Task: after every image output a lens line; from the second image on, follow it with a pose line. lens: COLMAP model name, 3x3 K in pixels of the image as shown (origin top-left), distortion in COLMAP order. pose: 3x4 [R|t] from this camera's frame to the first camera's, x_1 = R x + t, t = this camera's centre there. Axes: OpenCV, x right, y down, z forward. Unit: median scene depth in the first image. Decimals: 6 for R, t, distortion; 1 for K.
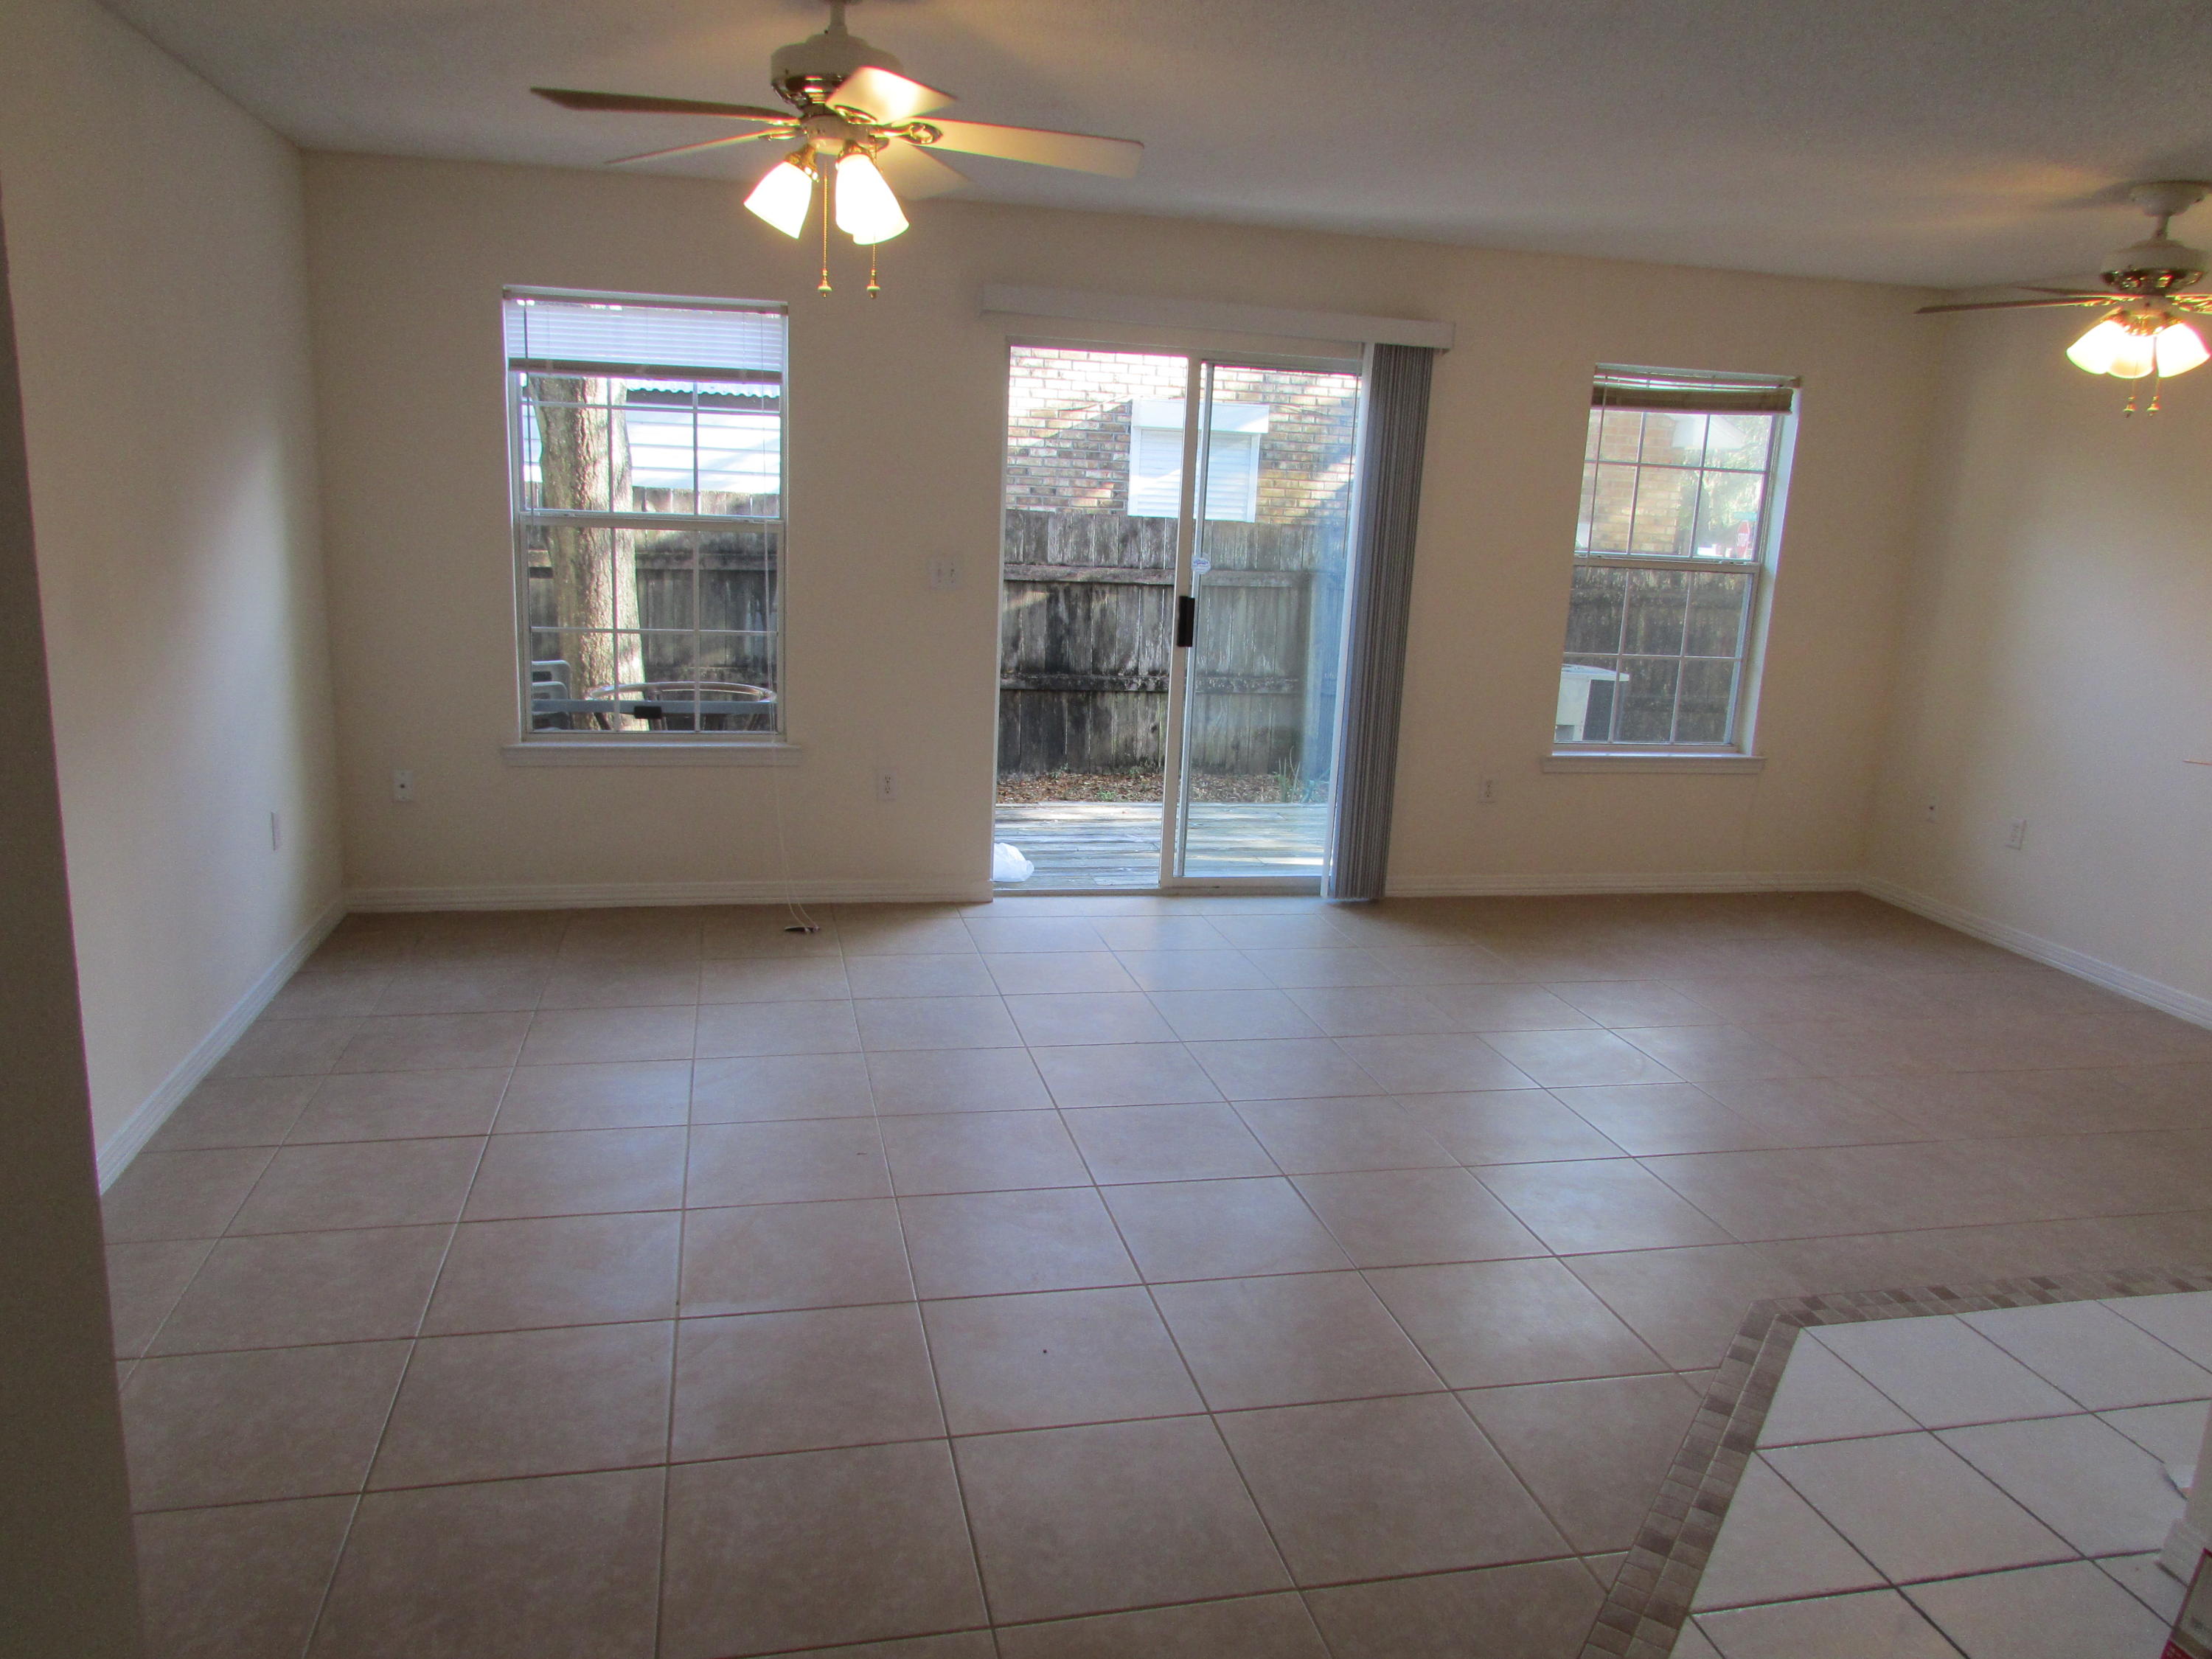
lens RADIAL K [[1567.8, 0, 1106.0], [0, 1567.8, 829.5], [0, 0, 1]] dist [-0.007000, -0.002512]
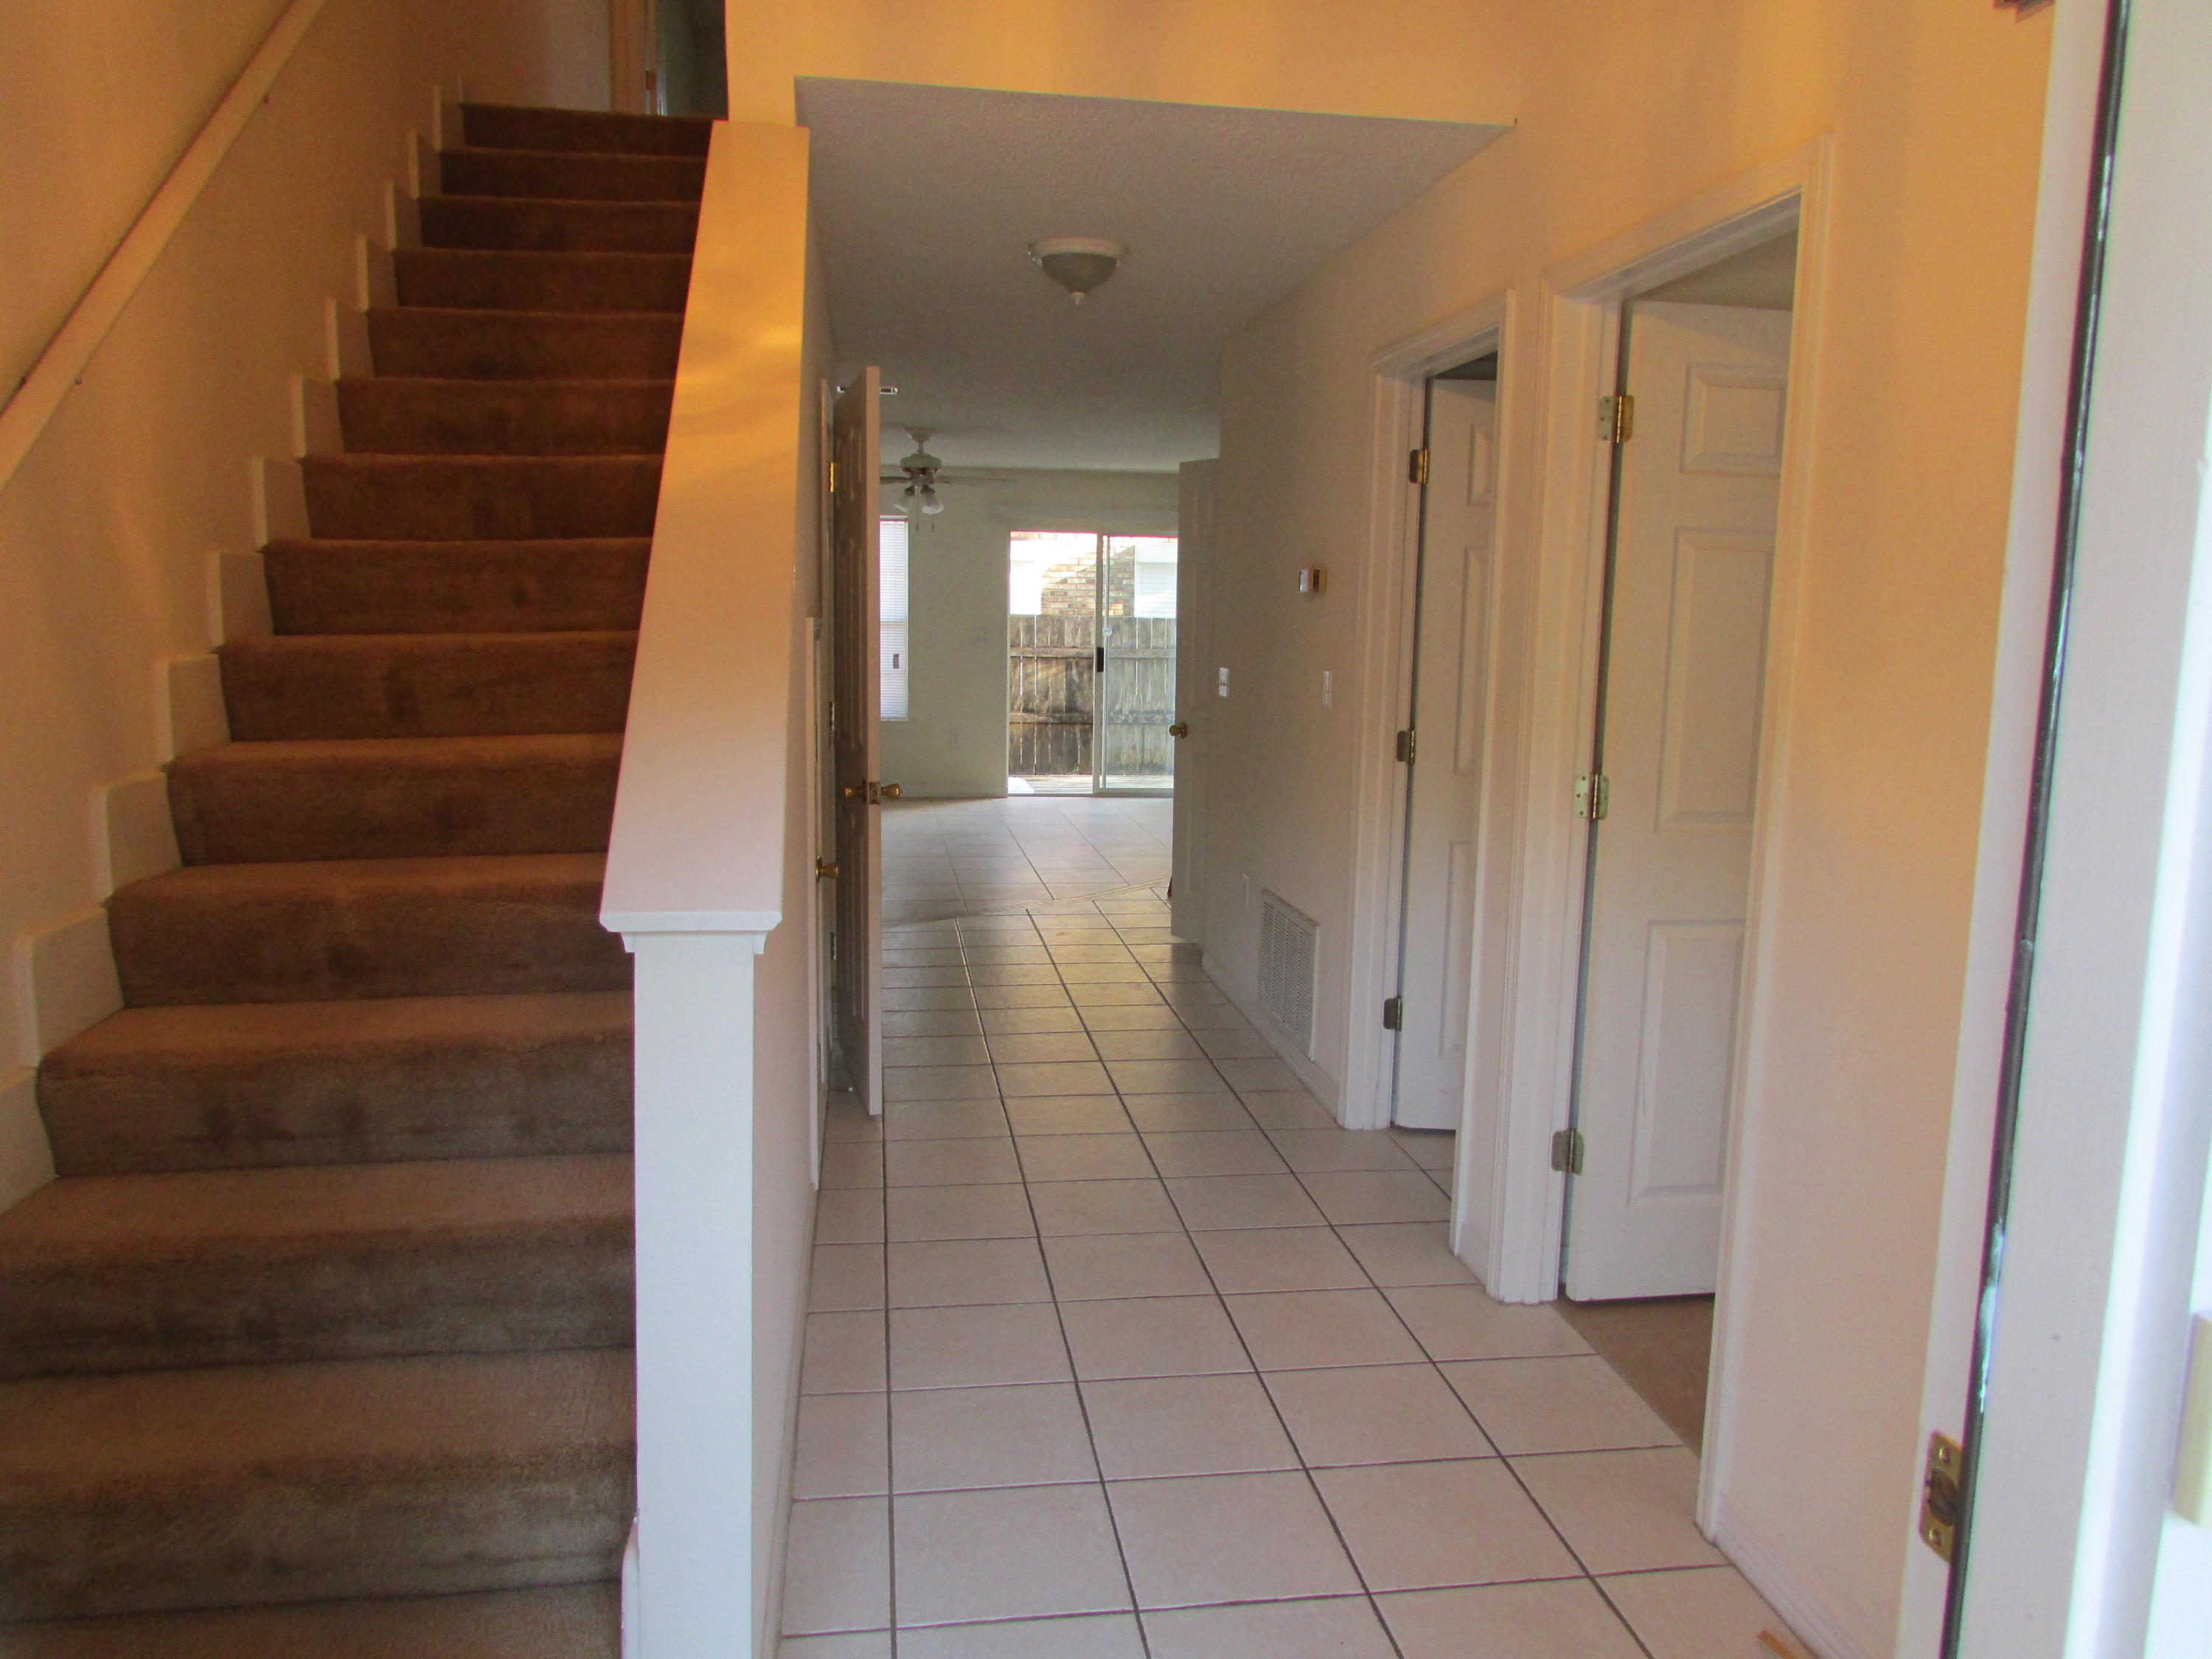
lens RADIAL K [[1526.4, 0, 1106.0], [0, 1526.4, 829.5], [0, 0, 1]] dist [-0.025298, -0.000335]
pose [[0.996966, -0.019759, -0.075293, 0.122727], [0.014005, 0.996994, -0.076201, 0.145001], [0.076573, 0.074916, 0.994246, -0.580262]]
